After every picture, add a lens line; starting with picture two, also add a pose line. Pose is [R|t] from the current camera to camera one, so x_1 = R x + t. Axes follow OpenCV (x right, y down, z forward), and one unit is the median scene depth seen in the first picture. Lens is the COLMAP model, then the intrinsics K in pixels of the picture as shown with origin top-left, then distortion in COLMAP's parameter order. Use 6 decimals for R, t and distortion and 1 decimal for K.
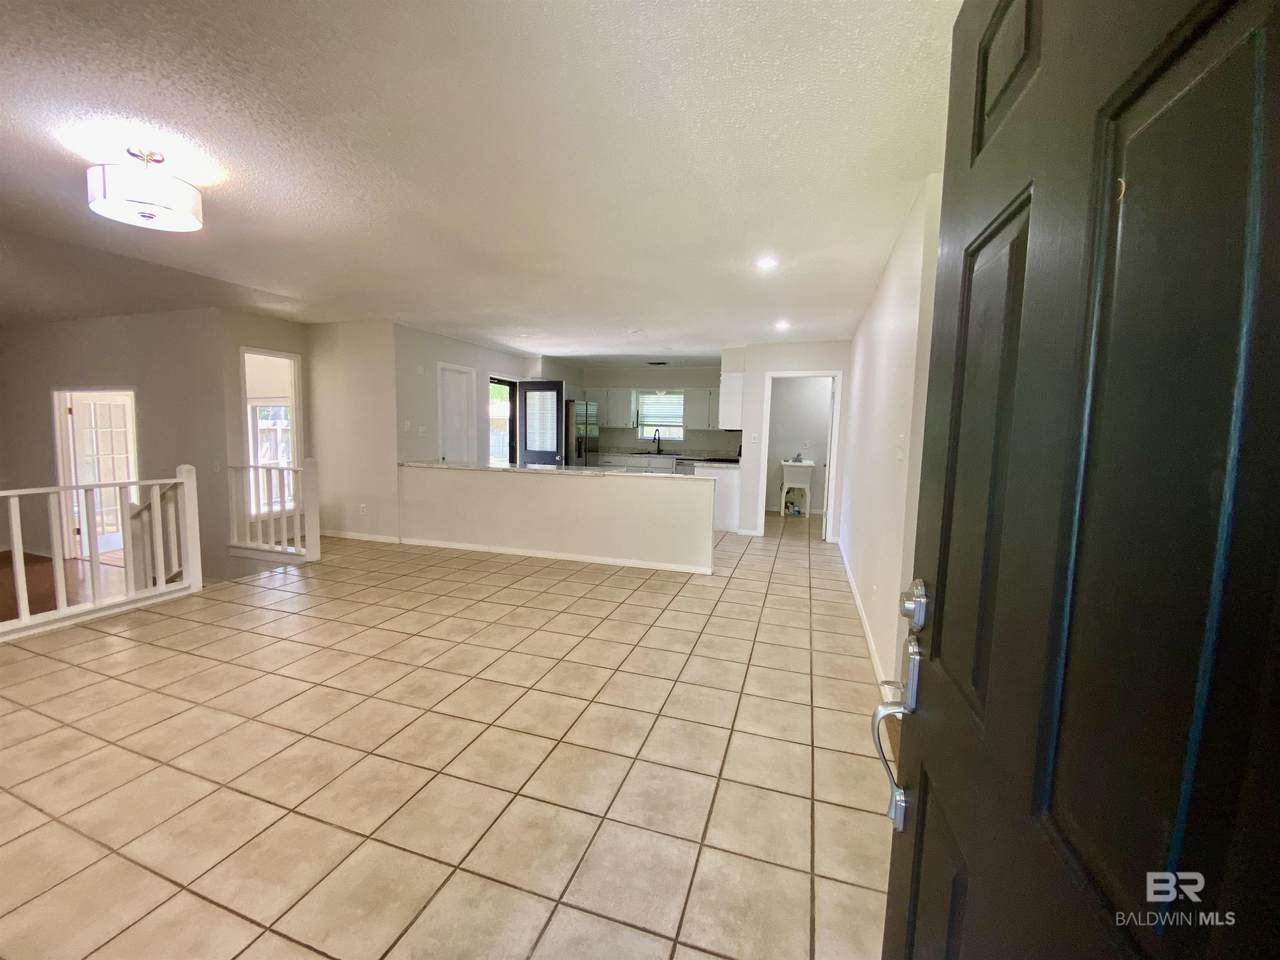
lens RADIAL K [[518.9, 0, 640.0], [0, 518.9, 480.0], [0, 0, 1]] dist [0.007187, -0.013152]
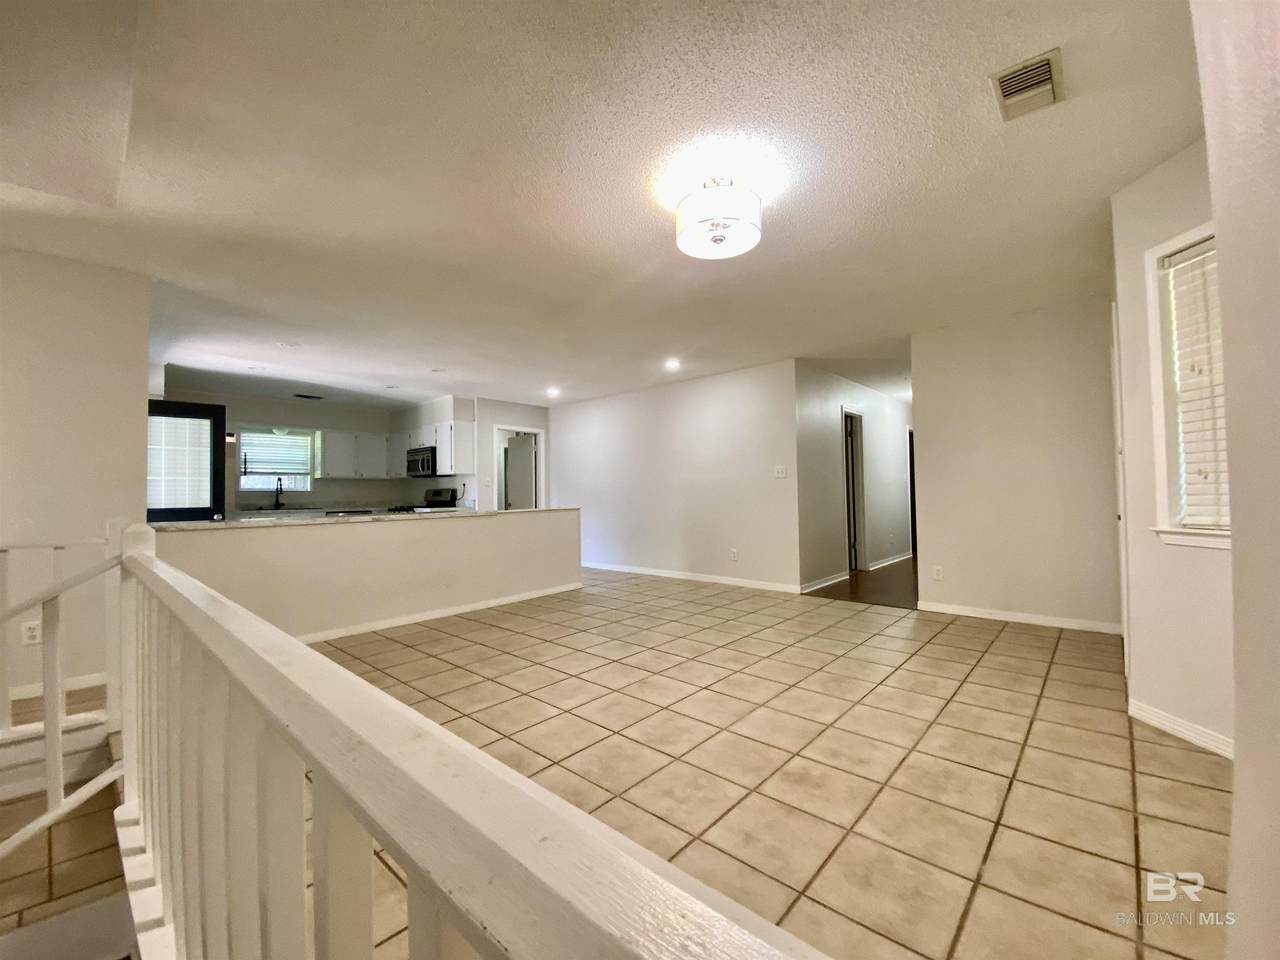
lens RADIAL K [[518.9, 0, 640.0], [0, 518.9, 480.0], [0, 0, 1]] dist [0.007187, -0.013152]
pose [[0.392386, -0.002847, 0.919796, -0.885625], [0.110539, 0.992894, -0.044083, 0.001889], [-0.913135, 0.118971, 0.389912, 0.353422]]
